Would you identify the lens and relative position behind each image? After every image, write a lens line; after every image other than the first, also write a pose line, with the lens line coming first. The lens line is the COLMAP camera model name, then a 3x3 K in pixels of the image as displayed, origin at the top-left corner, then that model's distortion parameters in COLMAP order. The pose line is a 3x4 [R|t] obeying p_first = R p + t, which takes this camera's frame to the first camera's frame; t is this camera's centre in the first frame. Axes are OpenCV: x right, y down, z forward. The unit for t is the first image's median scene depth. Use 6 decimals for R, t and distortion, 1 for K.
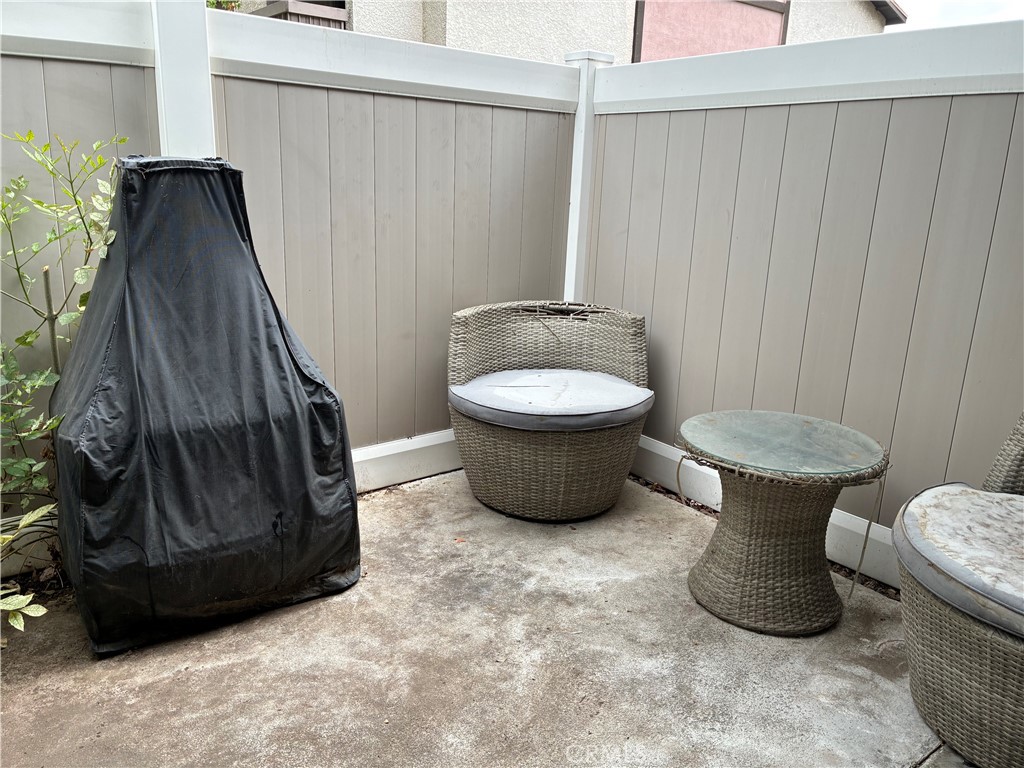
lens RADIAL K [[777.3, 0, 510.6], [0, 777.3, 385.6], [0, 0, 1]] dist [0.015593, -0.017714]
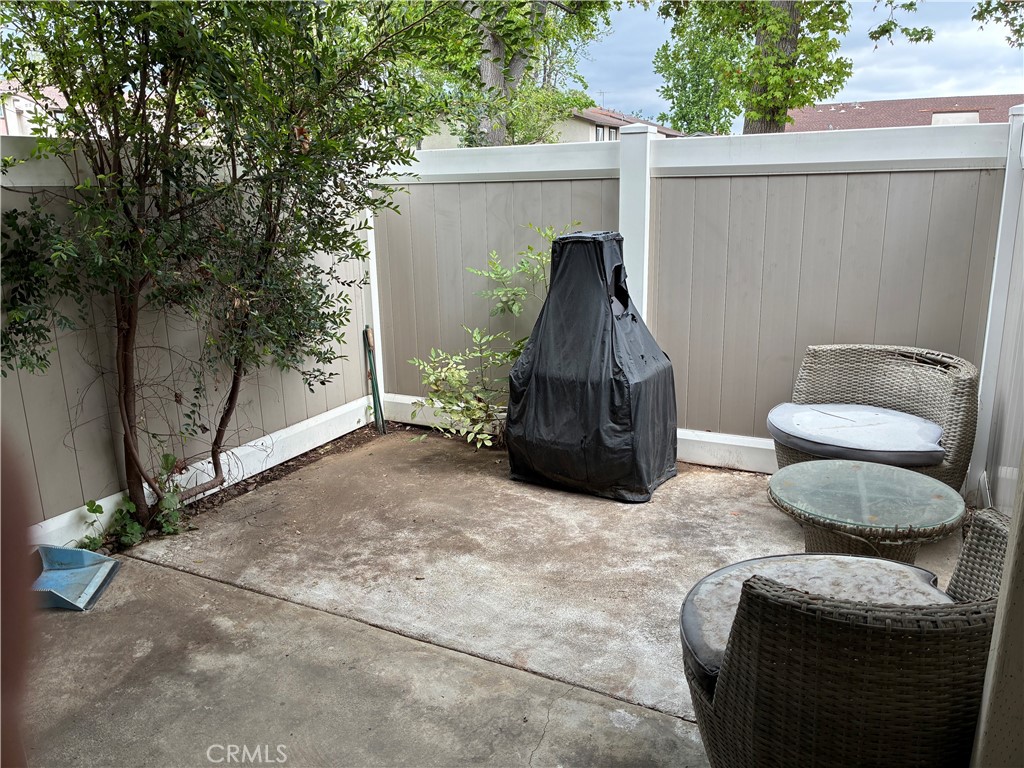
lens RADIAL K [[777.3, 0, 503.1], [0, 777.3, 383.2], [0, 0, 1]] dist [0.015593, -0.017714]
pose [[0.405373, 0.182278, -0.895794, 1.137657], [-0.195517, 0.974532, 0.109823, -0.103700], [0.892998, 0.130623, 0.430688, 0.070382]]
